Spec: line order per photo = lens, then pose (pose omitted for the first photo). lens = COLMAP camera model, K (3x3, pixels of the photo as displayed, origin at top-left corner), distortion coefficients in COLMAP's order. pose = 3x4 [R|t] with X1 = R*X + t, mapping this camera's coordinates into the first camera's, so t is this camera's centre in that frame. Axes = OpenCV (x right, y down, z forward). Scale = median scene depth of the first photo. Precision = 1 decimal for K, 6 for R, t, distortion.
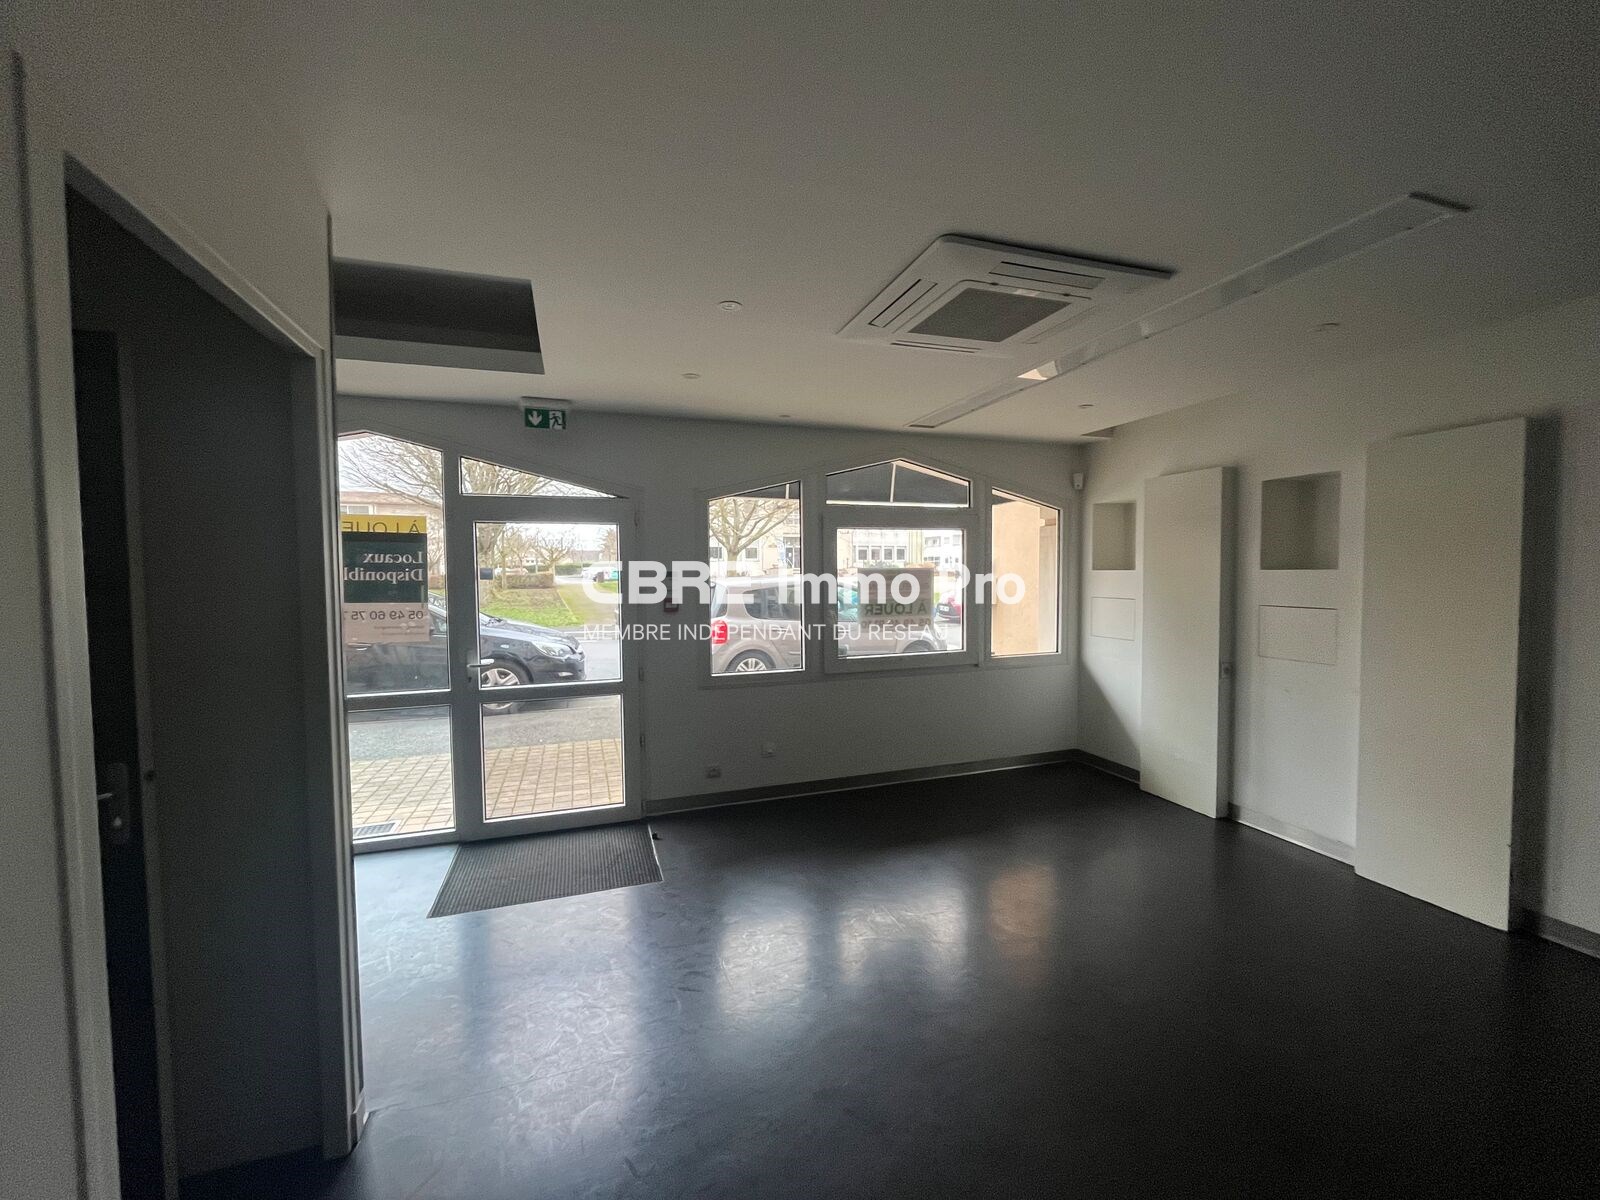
lens RADIAL K [[645.2, 0, 800.6], [0, 645.2, 598.9], [0, 0, 1]] dist [-0.007603, 0.000561]
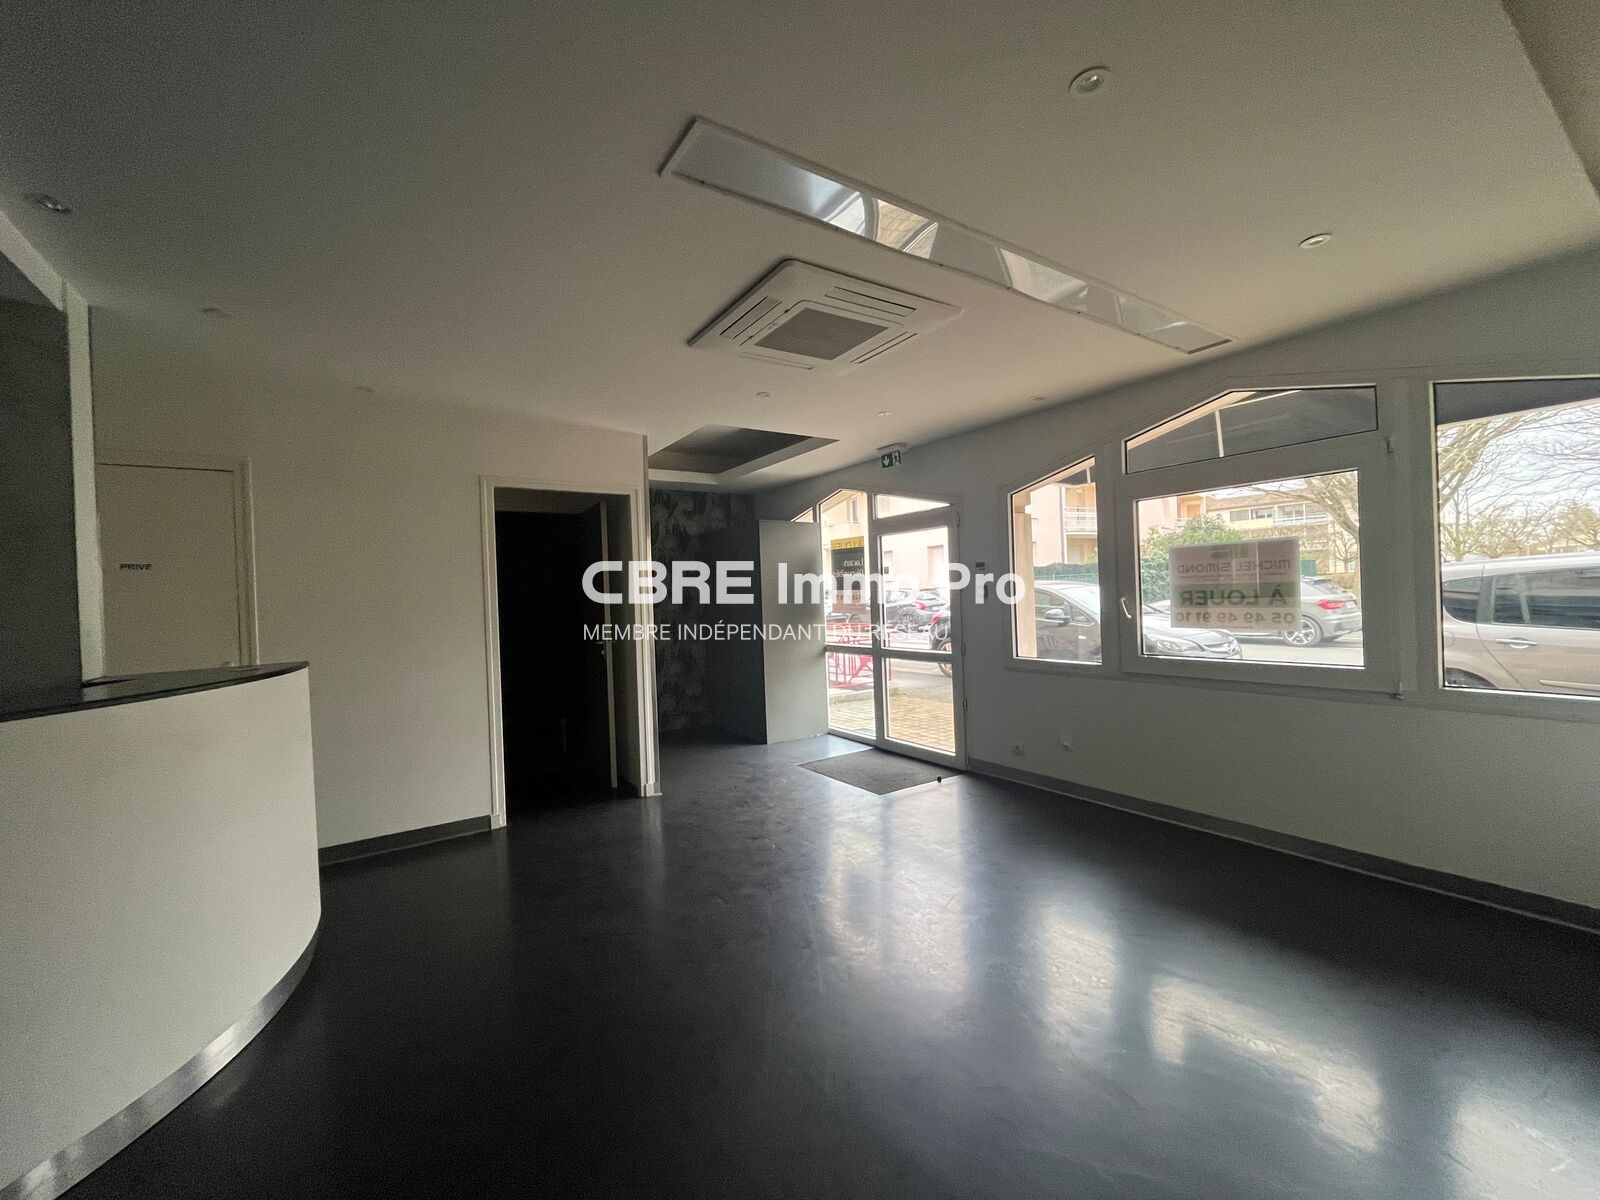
lens RADIAL K [[645.2, 0, 800.5], [0, 645.2, 599.5], [0, 0, 1]] dist [-0.007603, 0.000561]
pose [[0.258823, 0.007991, -0.965892, 0.877880], [-0.007417, 0.999953, 0.006286, 0.019923], [0.965896, 0.005538, 0.258870, 0.418461]]
